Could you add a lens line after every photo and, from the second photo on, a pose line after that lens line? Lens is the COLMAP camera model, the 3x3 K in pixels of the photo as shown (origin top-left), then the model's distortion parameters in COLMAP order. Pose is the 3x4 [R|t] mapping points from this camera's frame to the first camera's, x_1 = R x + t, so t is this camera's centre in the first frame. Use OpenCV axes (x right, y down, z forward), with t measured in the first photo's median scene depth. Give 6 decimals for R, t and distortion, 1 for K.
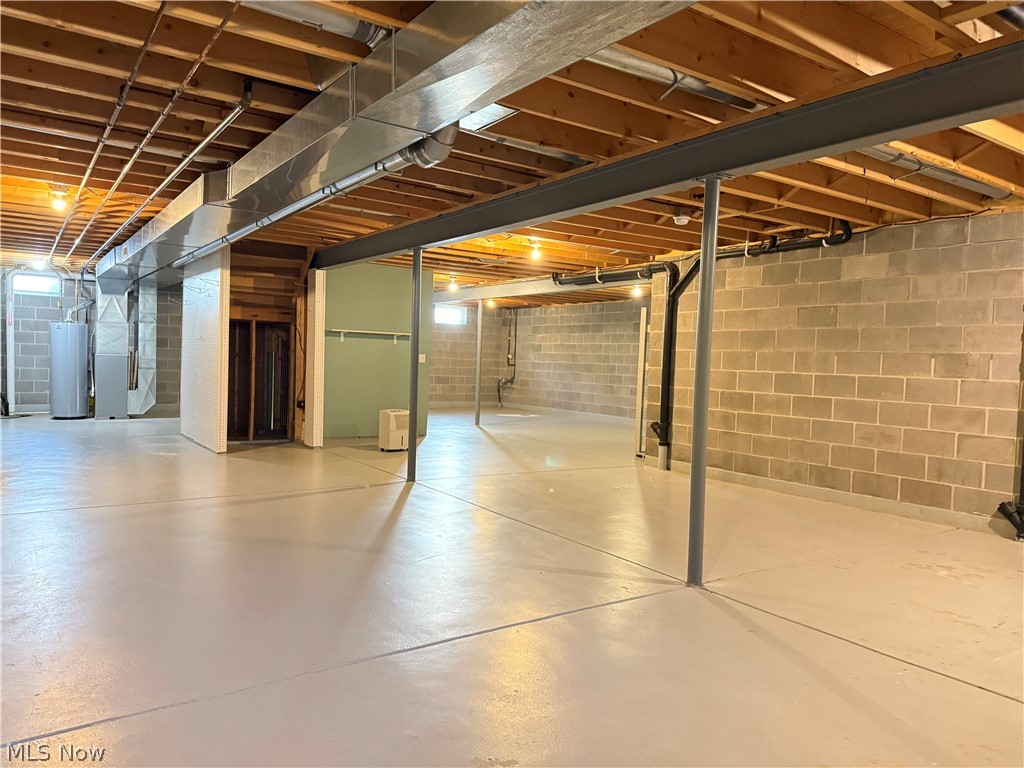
lens RADIAL K [[721.9, 0, 509.7], [0, 721.9, 386.7], [0, 0, 1]] dist [0.014268, -0.000088]
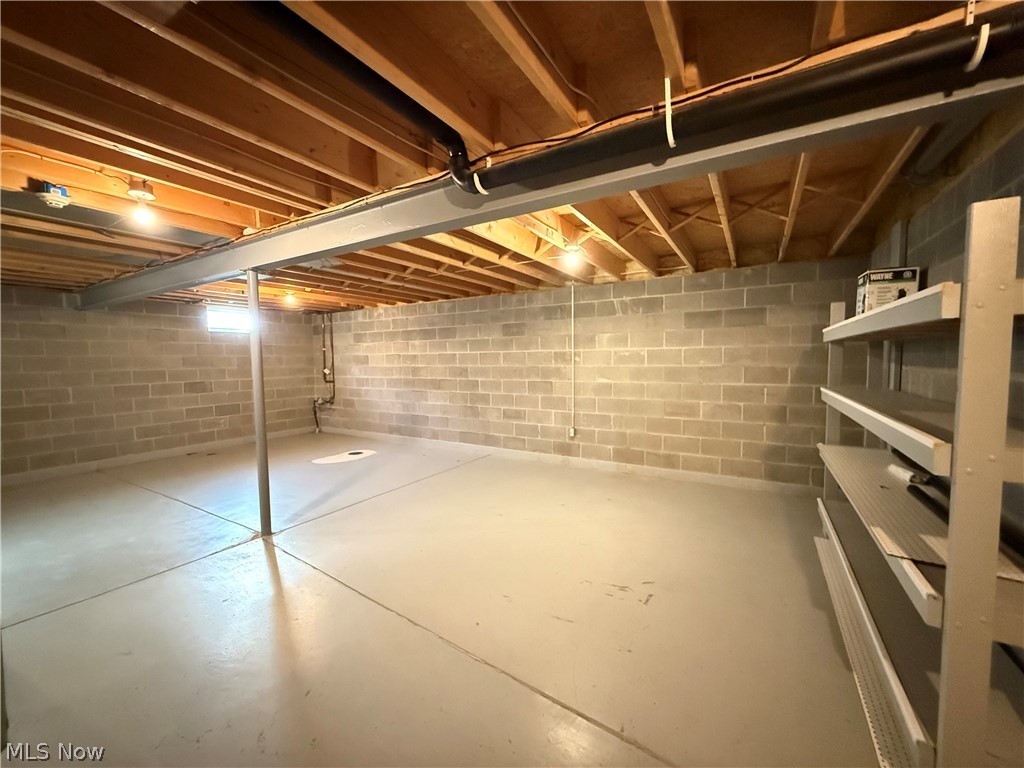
lens RADIAL K [[408.1, 0, 512.6], [0, 408.1, 385.6], [0, 0, 1]] dist [-0.000925, -0.000316]
pose [[0.908292, -0.071938, 0.412106, 0.000219], [0.058694, 0.997274, 0.044724, -0.034877], [-0.414199, -0.016434, 0.910038, 0.499575]]
